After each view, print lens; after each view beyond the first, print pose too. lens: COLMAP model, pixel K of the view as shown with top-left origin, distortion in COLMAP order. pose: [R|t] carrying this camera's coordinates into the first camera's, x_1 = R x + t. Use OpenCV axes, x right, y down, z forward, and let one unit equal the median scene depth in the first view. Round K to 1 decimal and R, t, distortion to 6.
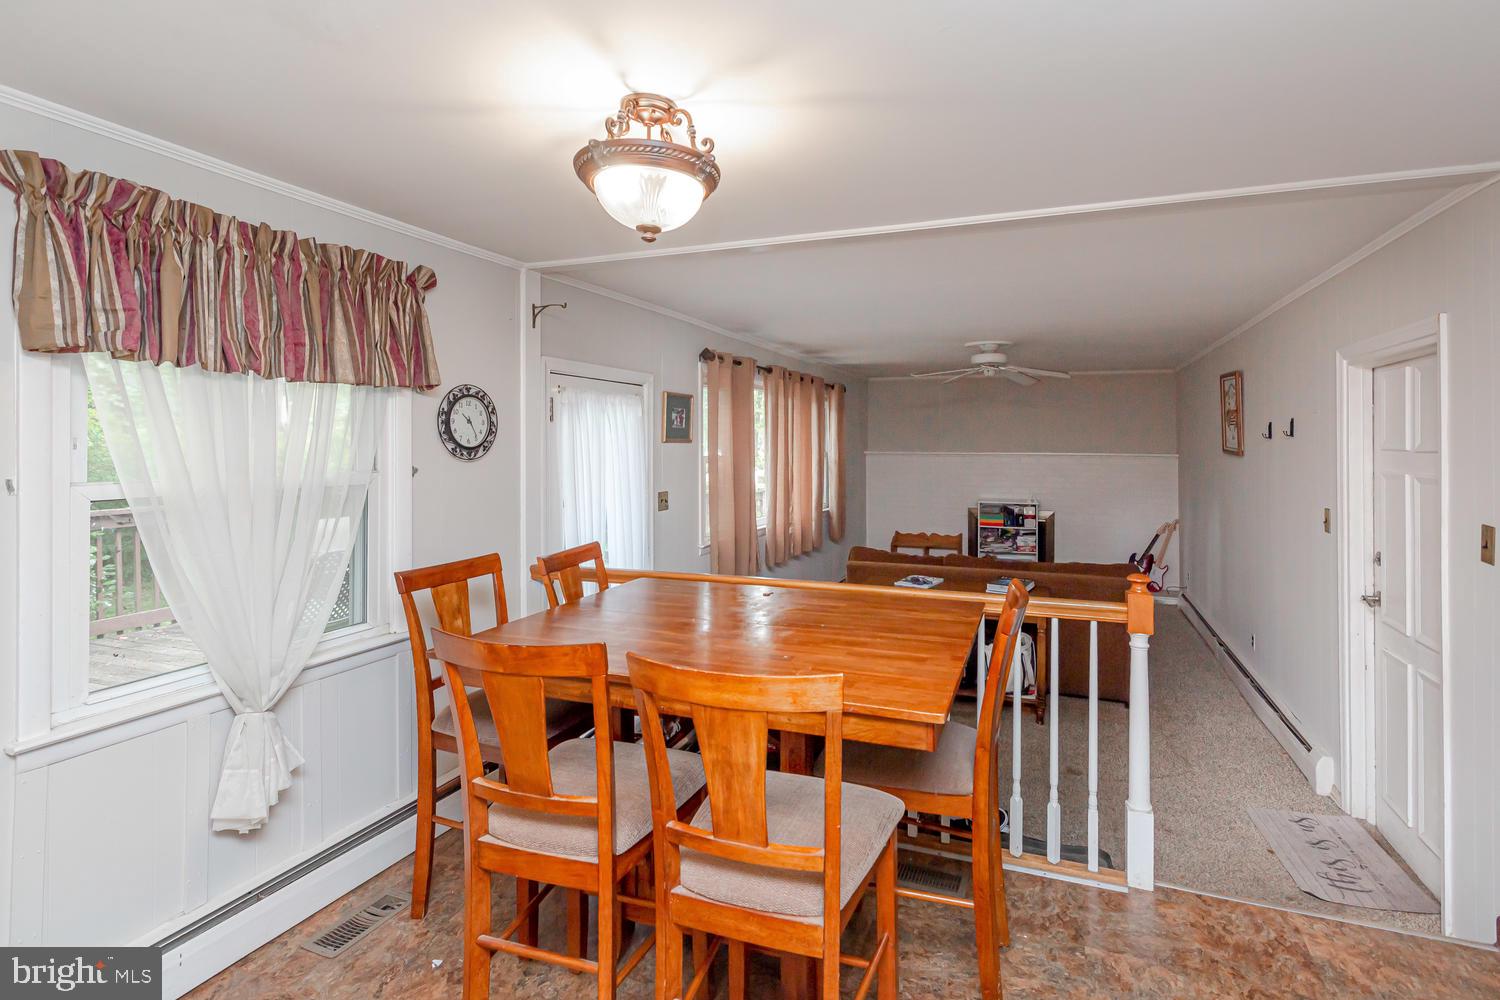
lens RADIAL K [[701.3, 0, 809.2], [0, 701.3, 436.6], [0, 0, 1]] dist [-0.002258, -0.000249]
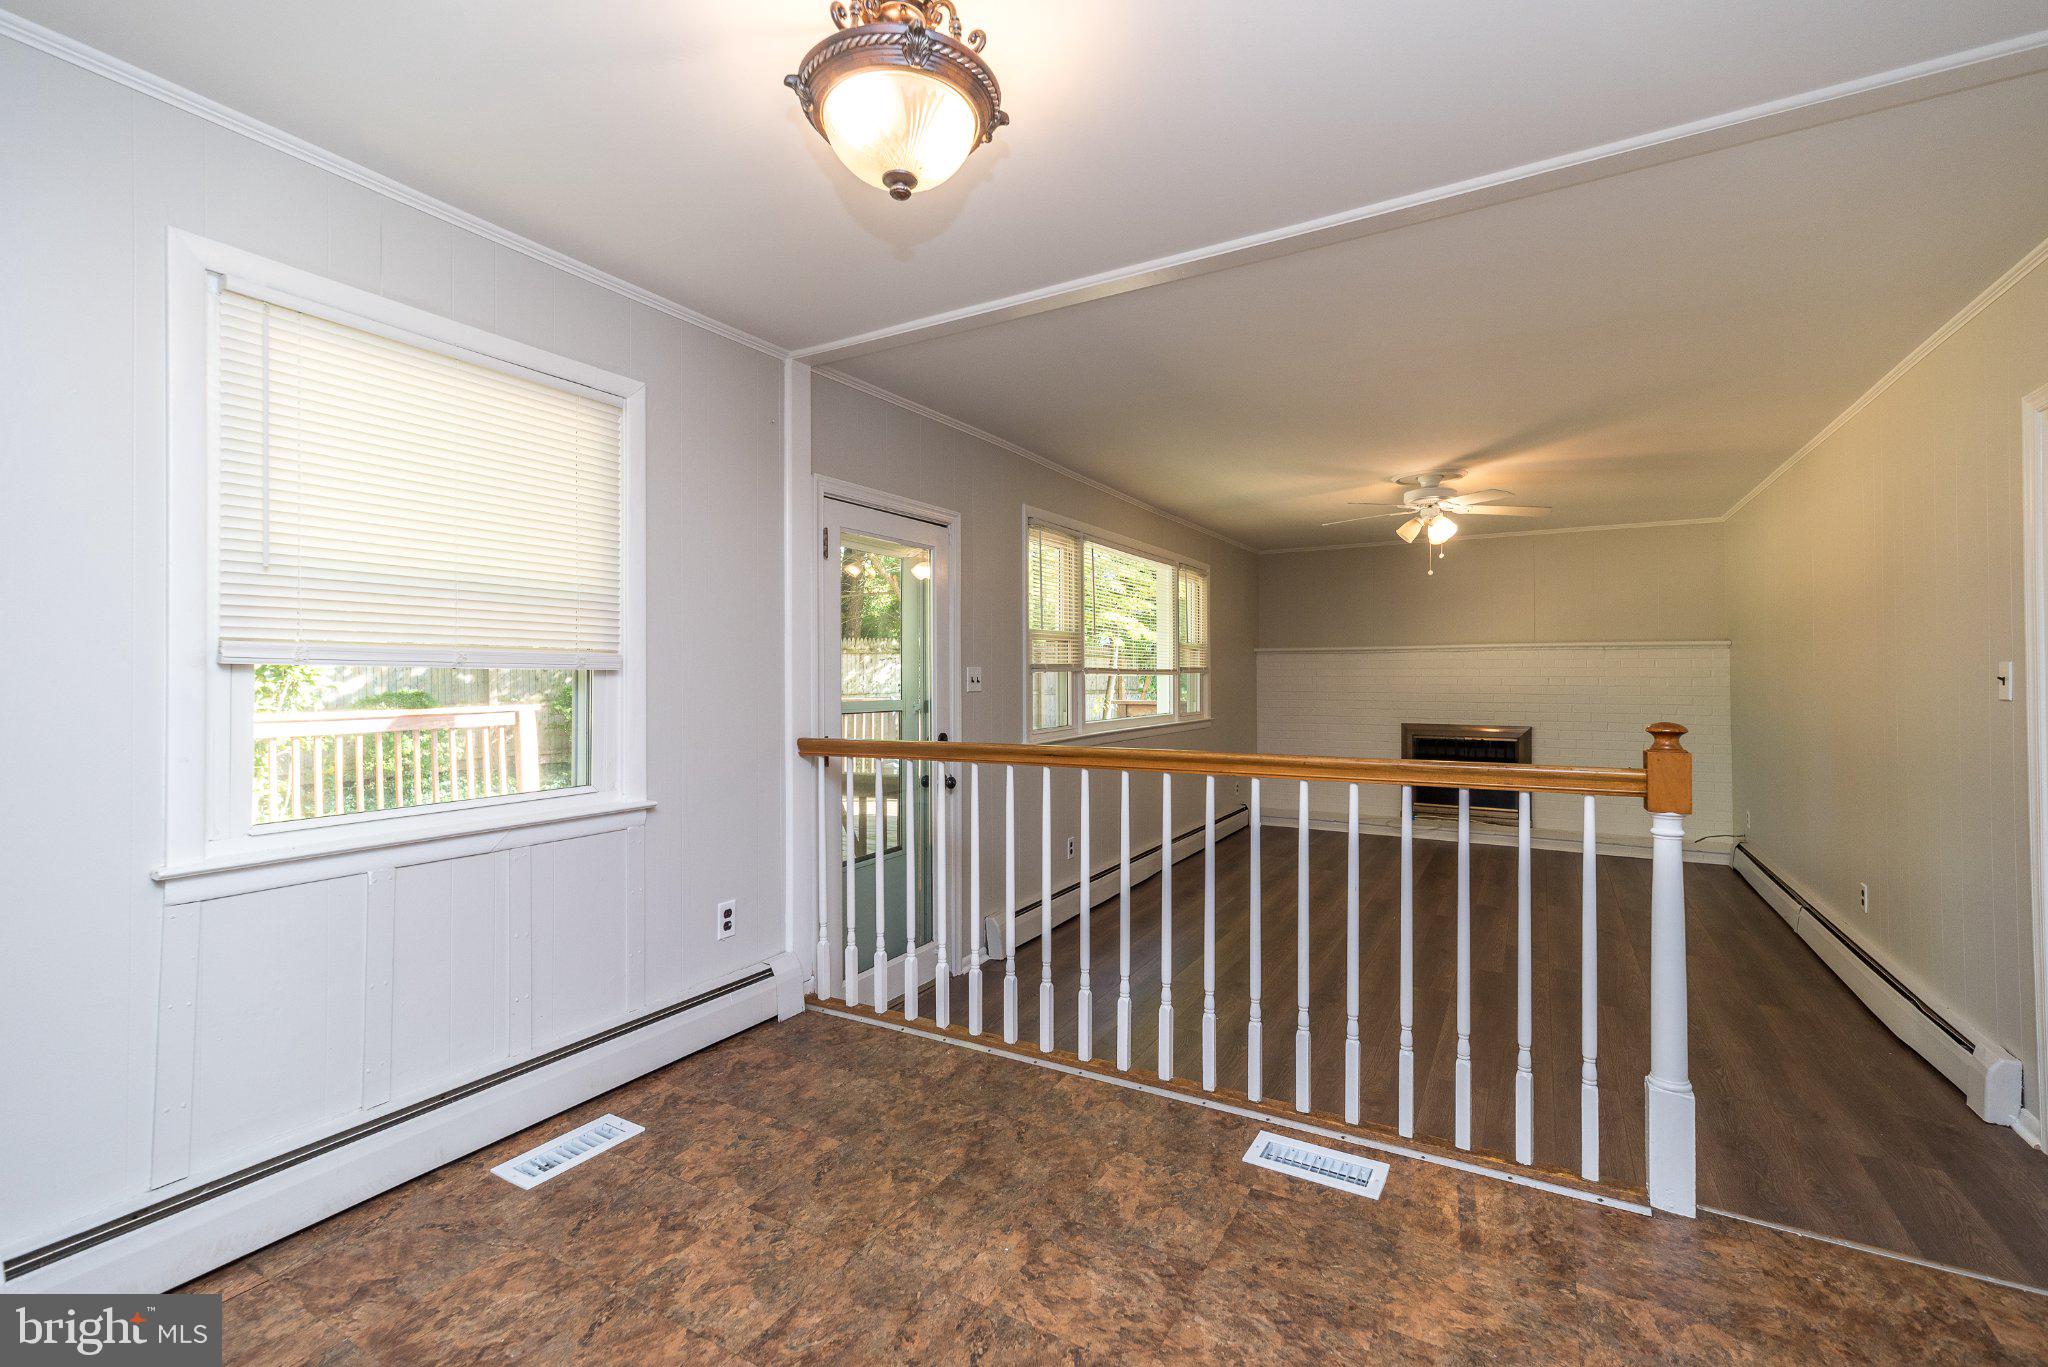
lens RADIAL K [[887.8, 0, 1034.8], [0, 887.8, 671.5], [0, 0, 1]] dist [0.004557, 0.000536]
pose [[0.984763, -0.003187, -0.173875, 0.051944], [0.002956, 0.999994, -0.001590, 0.173822], [0.173879, 0.001052, 0.984766, 0.116115]]
